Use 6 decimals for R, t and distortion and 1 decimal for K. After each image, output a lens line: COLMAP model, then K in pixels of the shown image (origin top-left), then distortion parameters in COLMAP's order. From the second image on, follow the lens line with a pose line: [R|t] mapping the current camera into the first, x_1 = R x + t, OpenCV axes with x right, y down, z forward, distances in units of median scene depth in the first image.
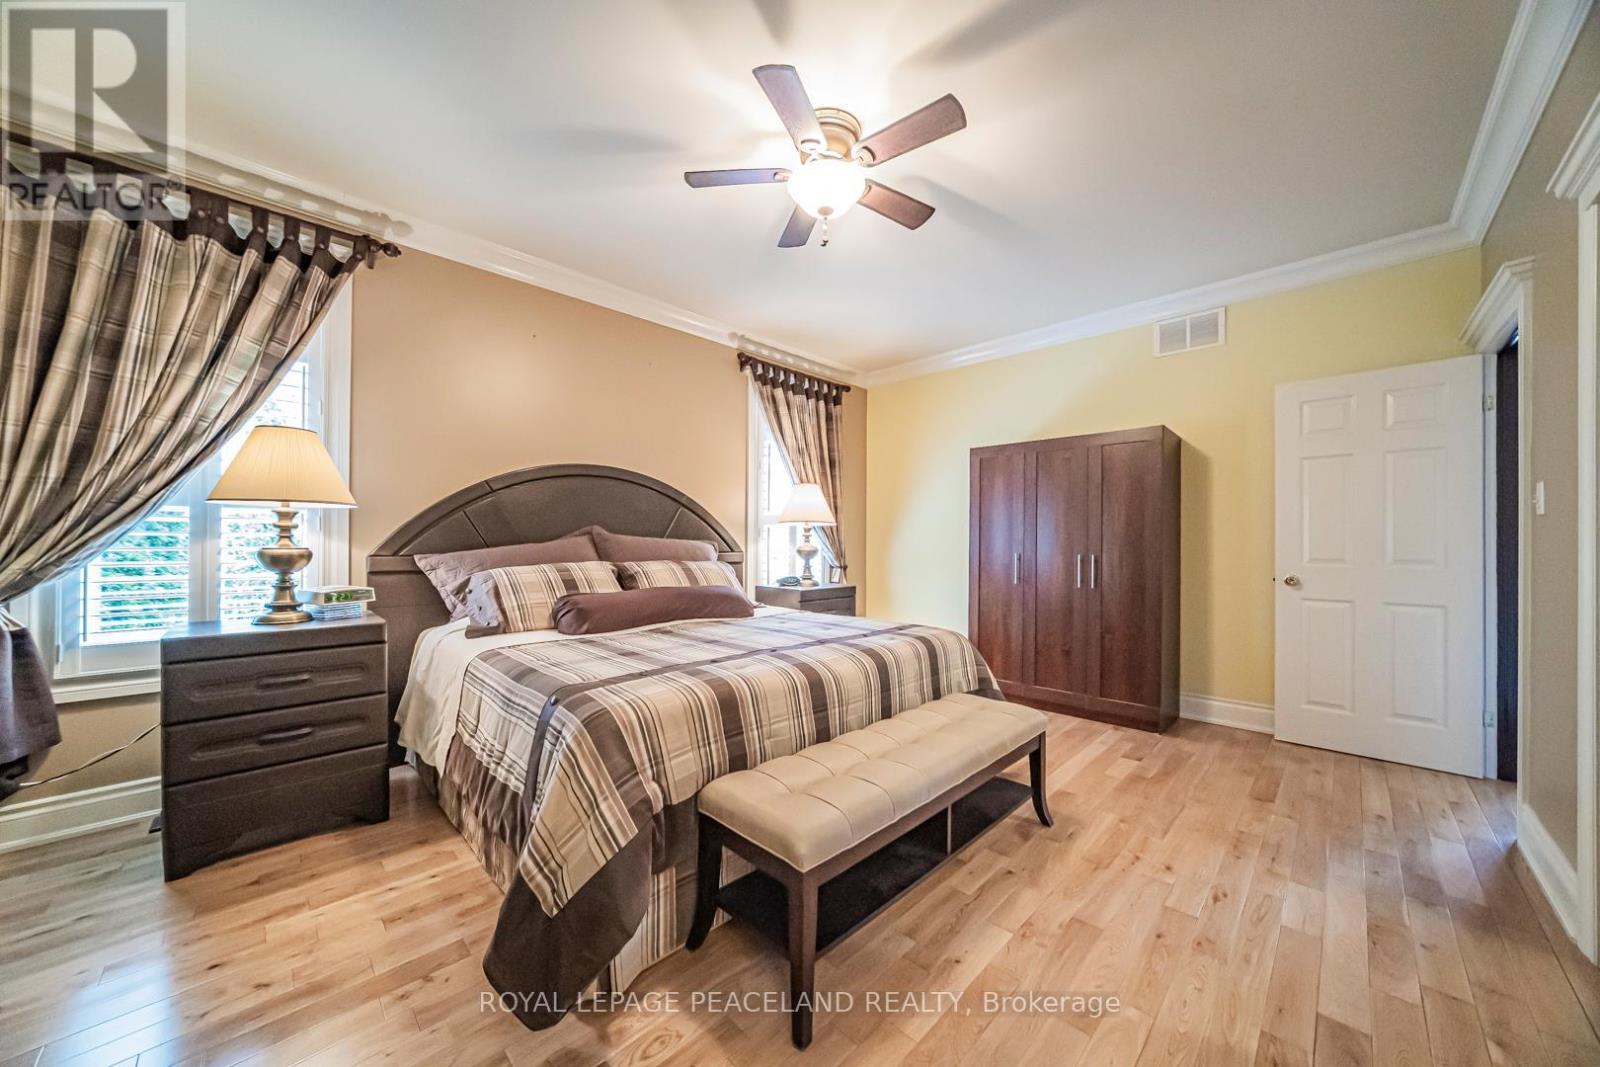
lens RADIAL K [[582.6, 0, 800.0], [0, 582.6, 533.5], [0, 0, 1]] dist [0.011572, -0.000041]
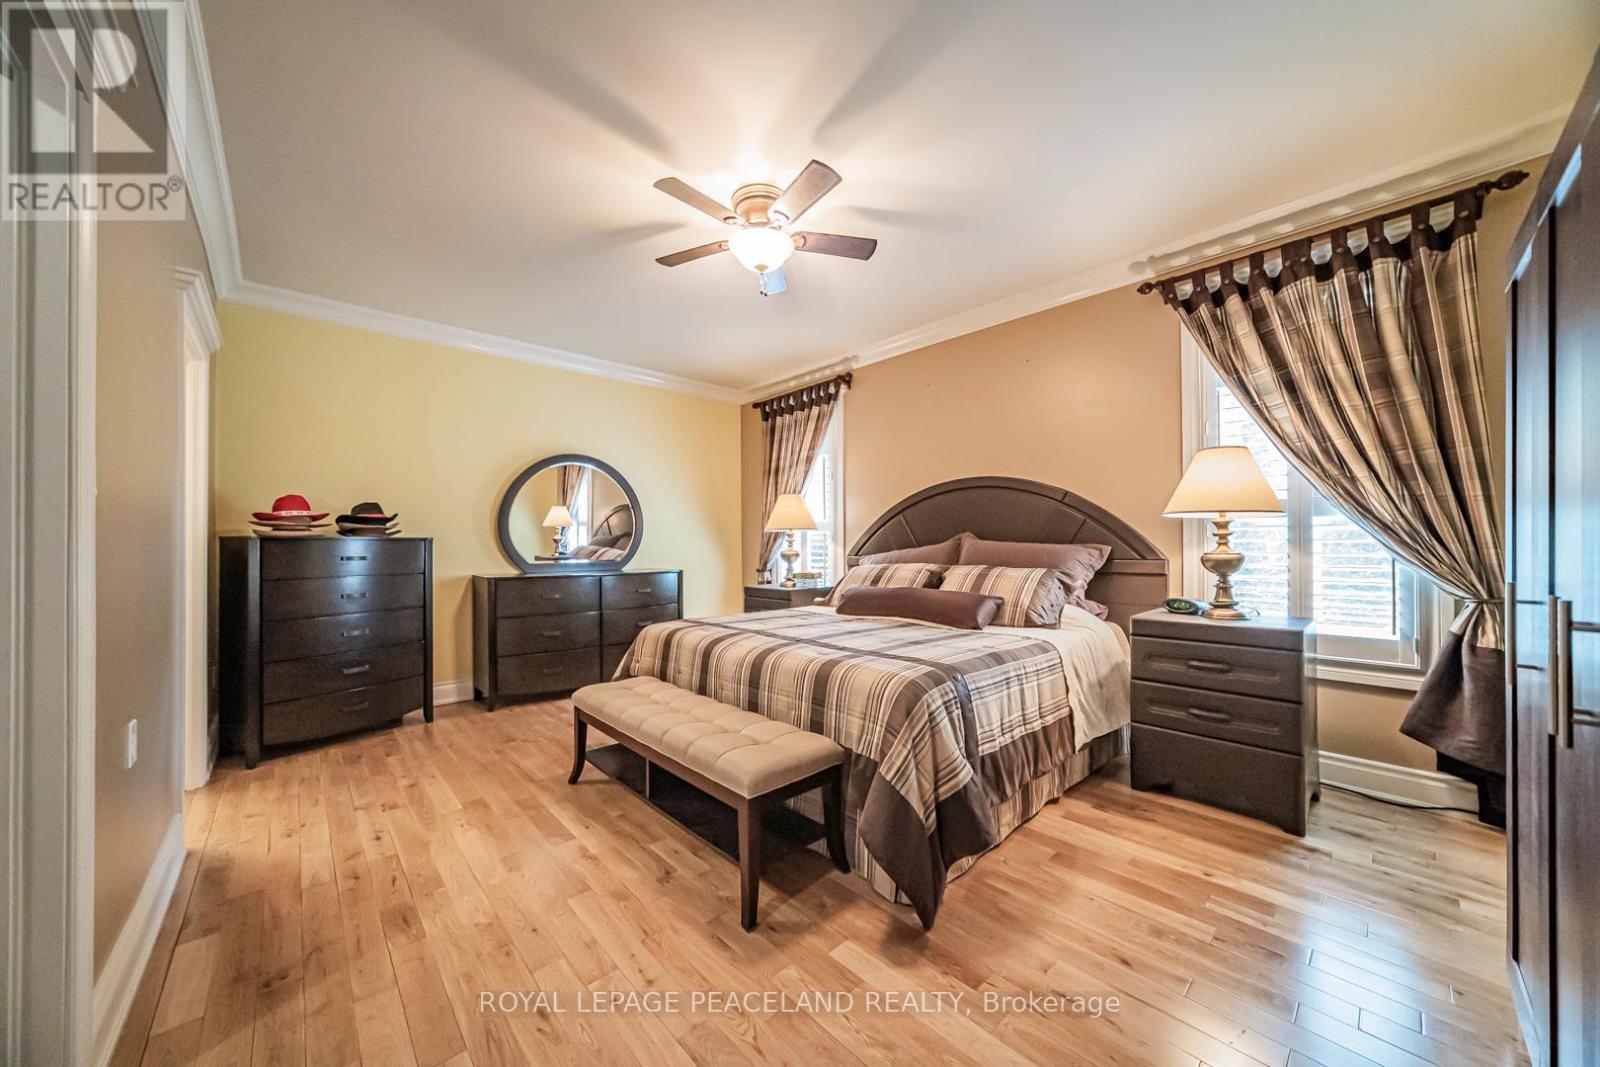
lens RADIAL K [[559.8, 0, 796.8], [0, 559.8, 540.0], [0, 0, 1]] dist [-0.028128, 0.009231]
pose [[-0.064384, -0.011058, -0.997864, 0.599208], [0.007241, 0.999907, -0.011548, 0.013086], [0.997899, -0.007969, -0.064298, 0.597931]]
